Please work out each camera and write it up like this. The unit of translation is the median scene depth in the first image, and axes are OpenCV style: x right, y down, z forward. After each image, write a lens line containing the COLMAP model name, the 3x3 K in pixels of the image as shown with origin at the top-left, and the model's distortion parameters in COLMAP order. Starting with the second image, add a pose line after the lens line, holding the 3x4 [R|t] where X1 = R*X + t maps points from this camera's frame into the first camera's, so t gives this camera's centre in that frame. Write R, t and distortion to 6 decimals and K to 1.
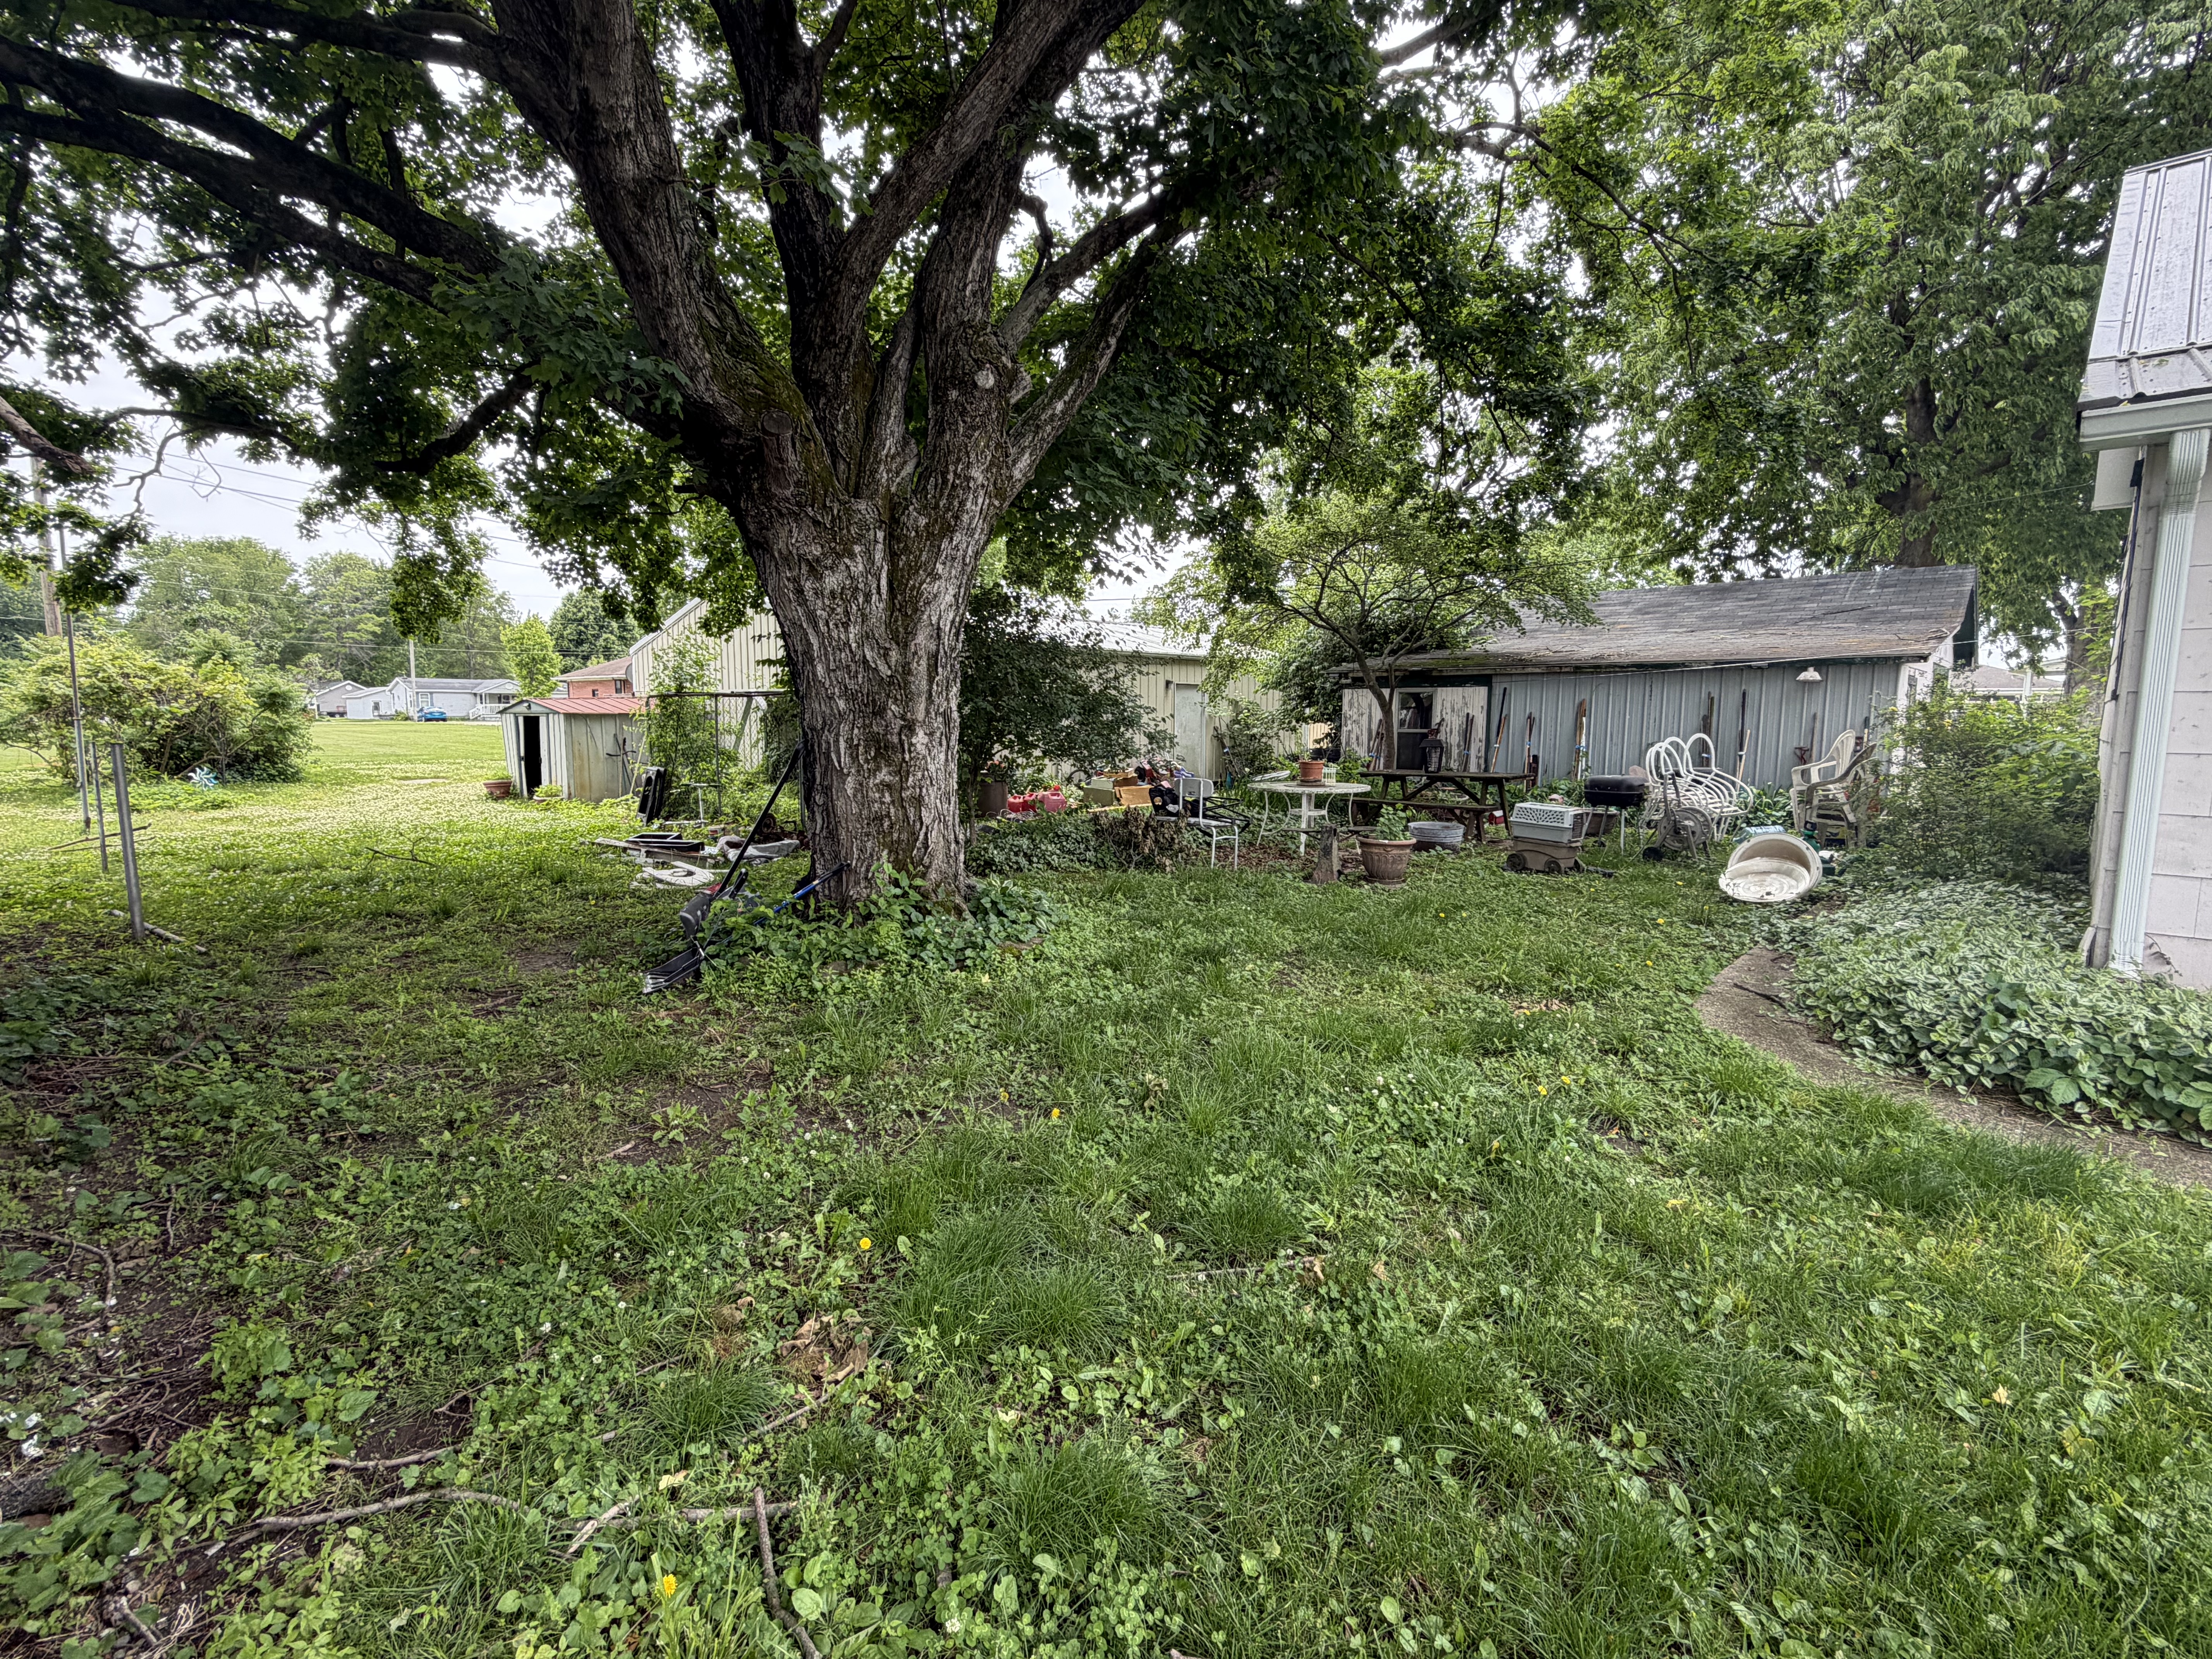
lens RADIAL K [[1027.7, 0, 1098.6], [0, 1027.7, 829.2], [0, 0, 1]] dist [-0.001163, 0.001631]
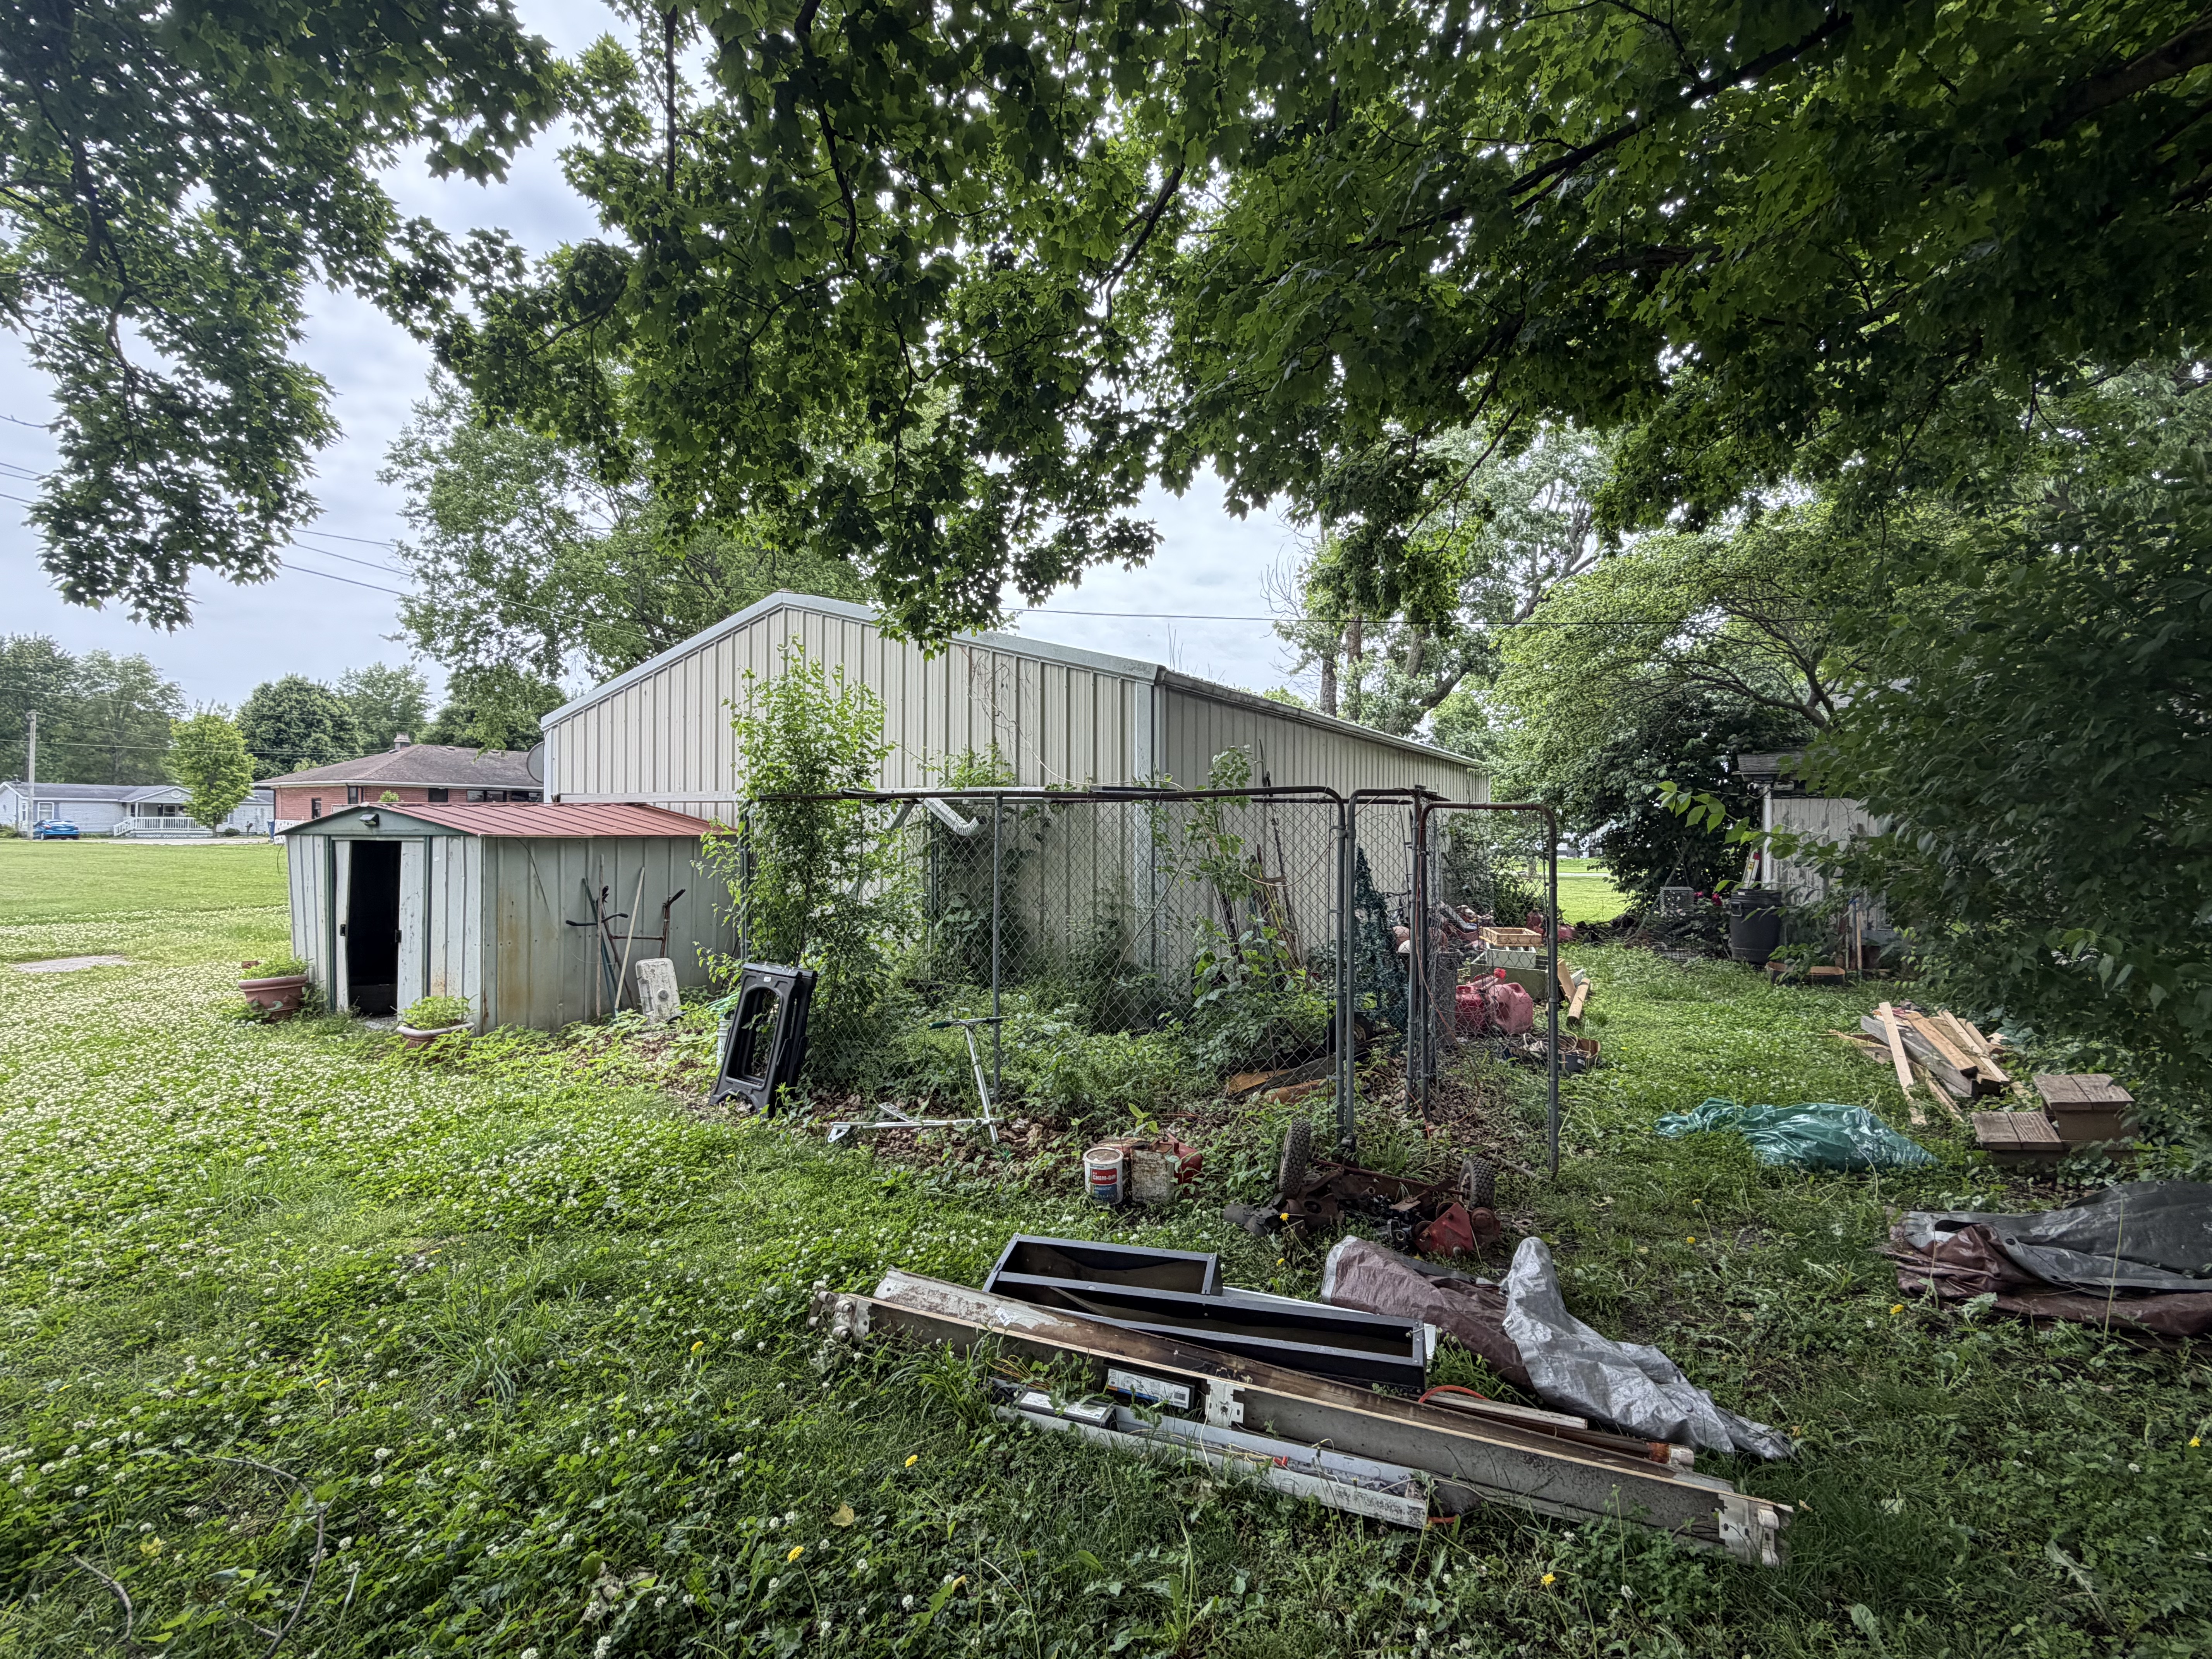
lens RADIAL K [[1027.7, 0, 1112.4], [0, 1027.7, 840.0], [0, 0, 1]] dist [-0.001163, 0.001631]
pose [[0.973915, -0.003362, 0.226887, -0.294707], [0.026007, 0.994955, -0.096893, -0.050341], [-0.225417, 0.100266, 0.969089, 0.422140]]
